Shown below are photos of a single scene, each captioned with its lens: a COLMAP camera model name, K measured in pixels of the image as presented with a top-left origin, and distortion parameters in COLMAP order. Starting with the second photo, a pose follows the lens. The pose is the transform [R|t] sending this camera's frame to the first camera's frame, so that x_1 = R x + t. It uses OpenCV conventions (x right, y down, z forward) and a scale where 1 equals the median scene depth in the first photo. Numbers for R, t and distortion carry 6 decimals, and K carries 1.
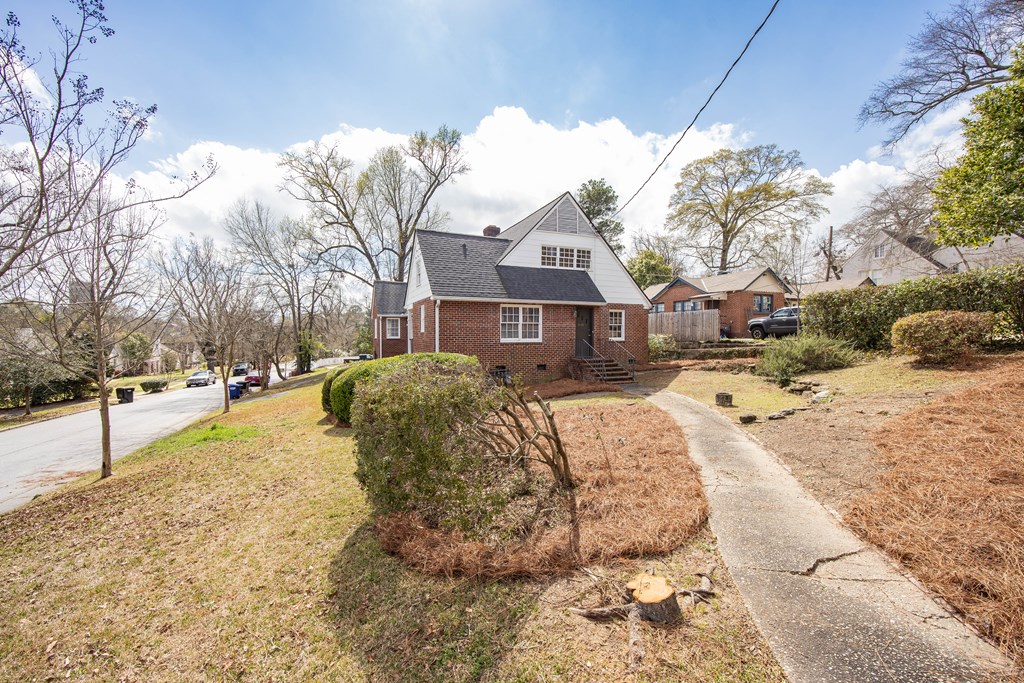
lens RADIAL K [[434.9, 0, 512.0], [0, 434.9, 341.5], [0, 0, 1]] dist [-0.021533, 0.000236]
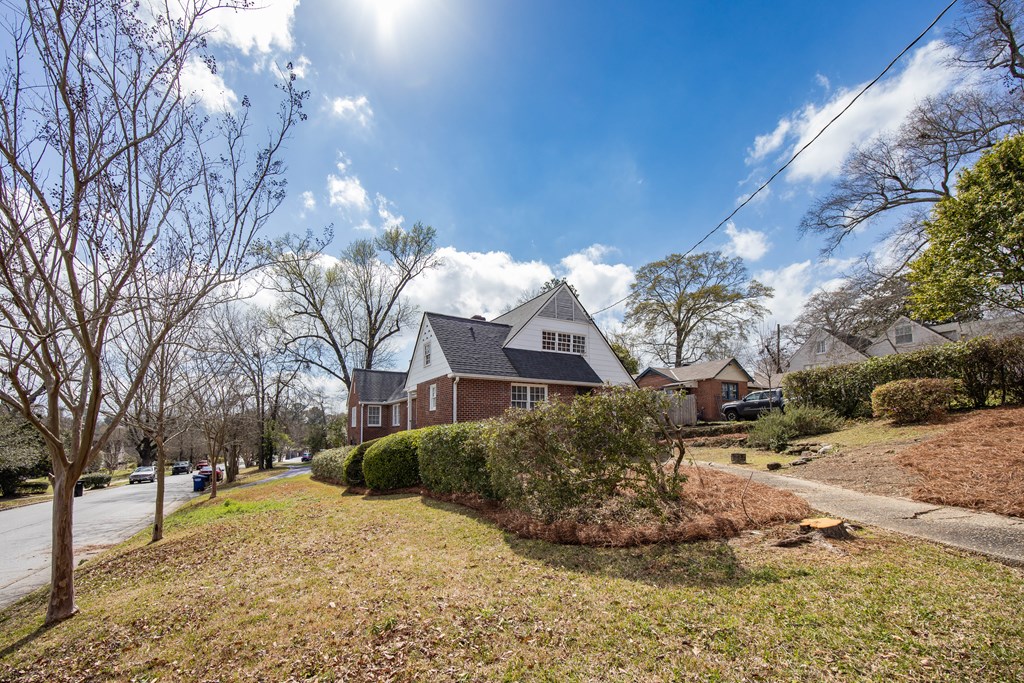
lens RADIAL K [[446.9, 0, 498.8], [0, 446.9, 398.9], [0, 0, 1]] dist [-0.019581, -0.000102]
pose [[0.995248, 0.002693, 0.097338, -0.099996], [0.006980, 0.995073, -0.098903, 0.036910], [-0.097125, 0.099112, 0.990325, -0.040089]]
